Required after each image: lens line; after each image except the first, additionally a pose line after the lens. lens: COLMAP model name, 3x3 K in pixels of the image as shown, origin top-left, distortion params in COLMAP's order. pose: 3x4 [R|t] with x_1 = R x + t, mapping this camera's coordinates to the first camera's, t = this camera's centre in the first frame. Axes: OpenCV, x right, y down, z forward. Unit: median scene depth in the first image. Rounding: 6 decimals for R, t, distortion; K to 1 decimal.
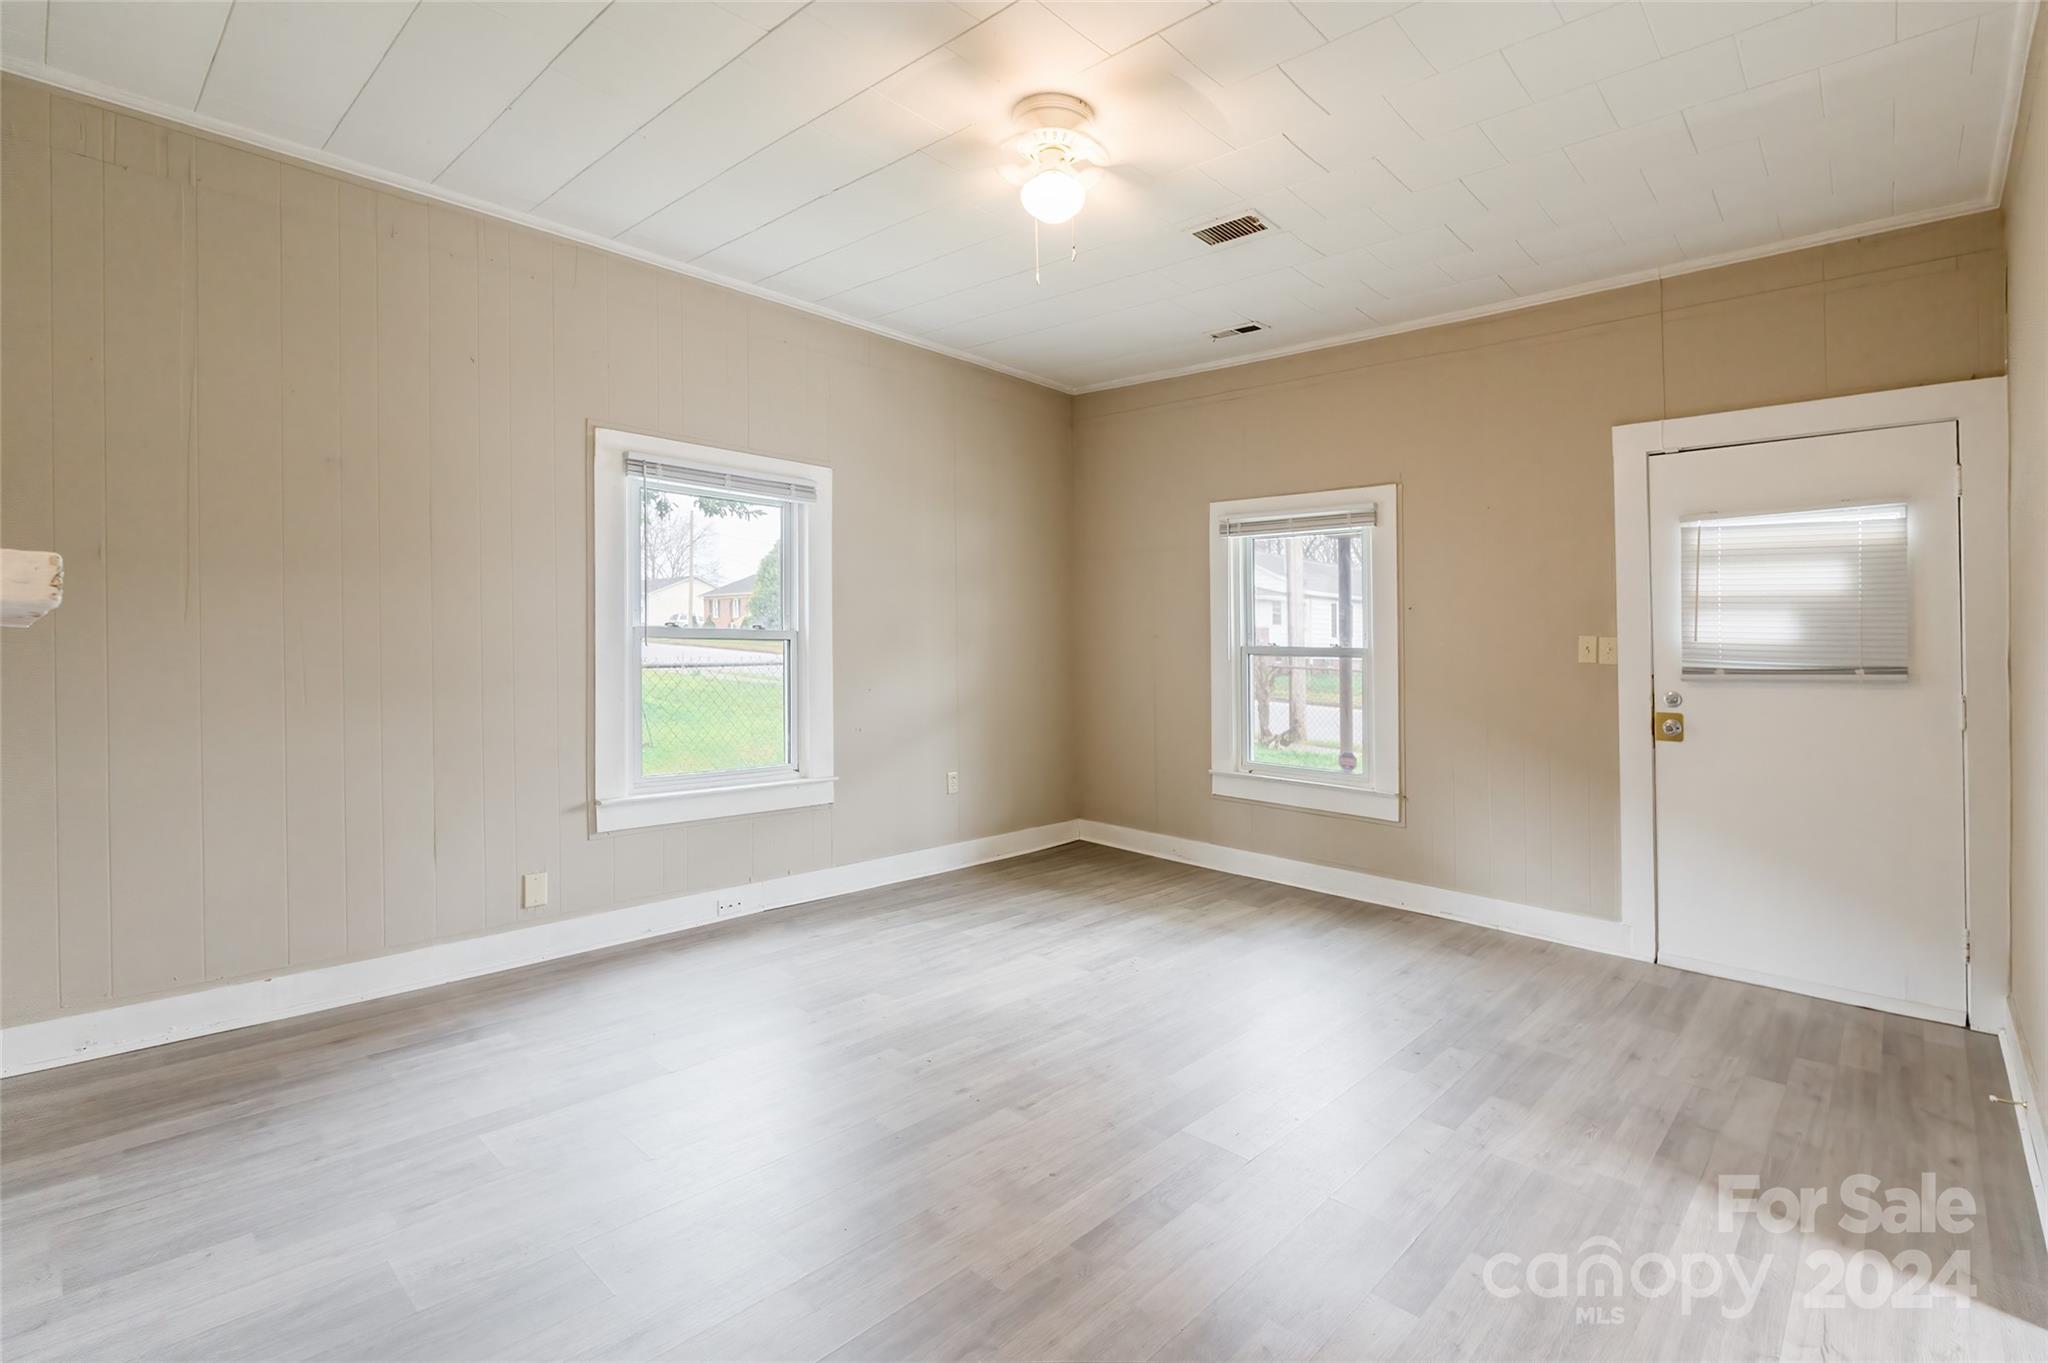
lens RADIAL K [[951.2, 0, 1024.0], [0, 951.2, 681.5], [0, 0, 1]] dist [0.000282, 0.000019]
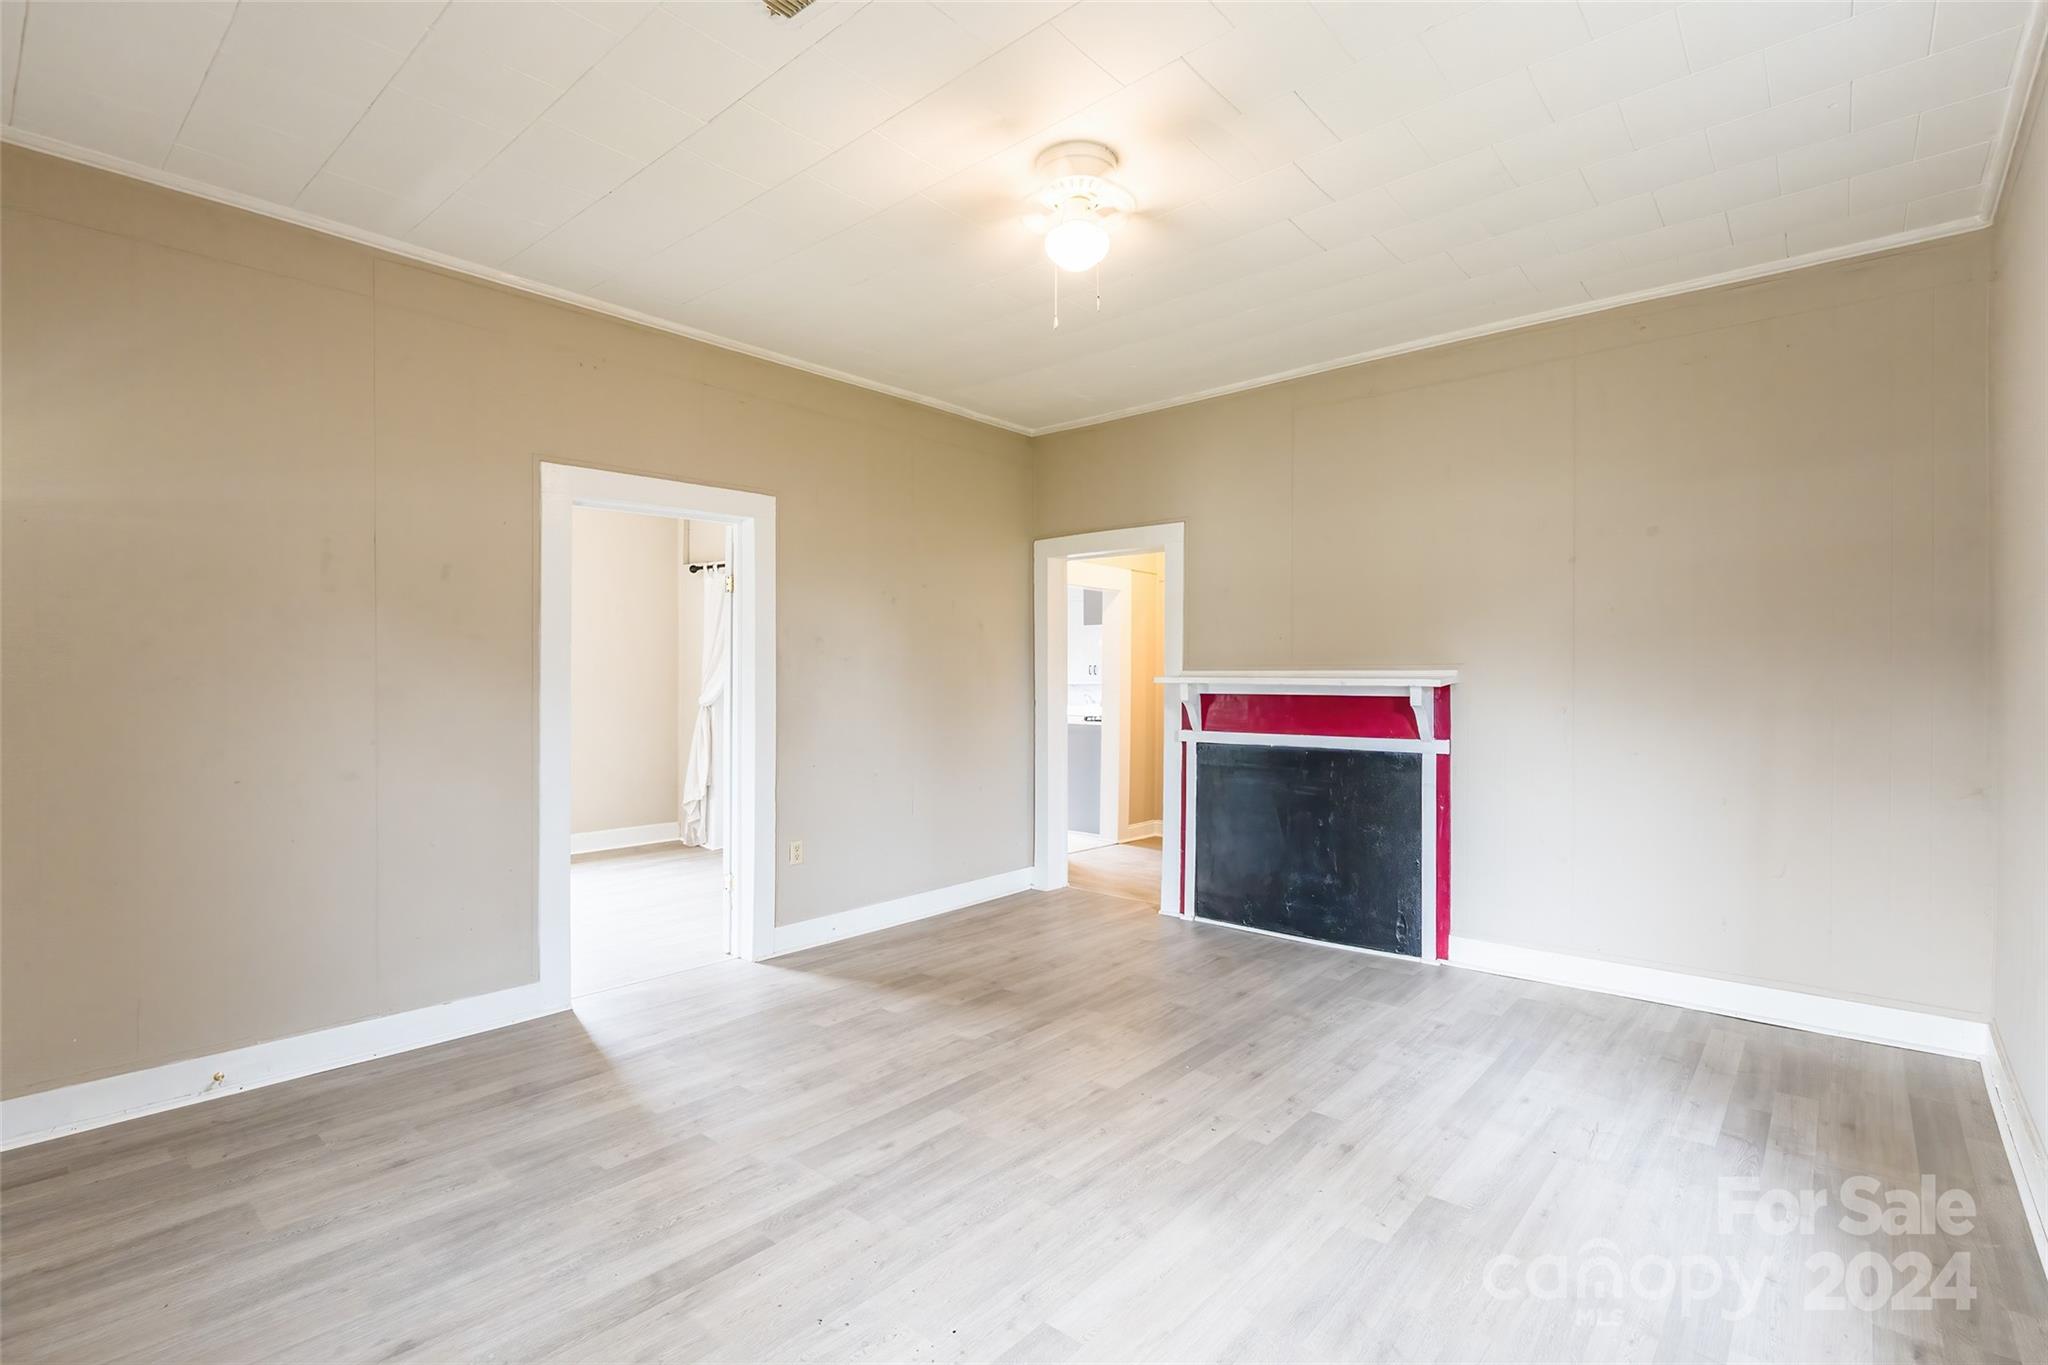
lens RADIAL K [[951.2, 0, 1024.0], [0, 951.2, 682.5], [0, 0, 1]] dist [0.000282, 0.000019]
pose [[-0.998037, -0.018619, -0.059799, 0.152928], [-0.021213, 0.998848, 0.043036, -0.080985], [0.058929, 0.044220, -0.997282, 1.912514]]
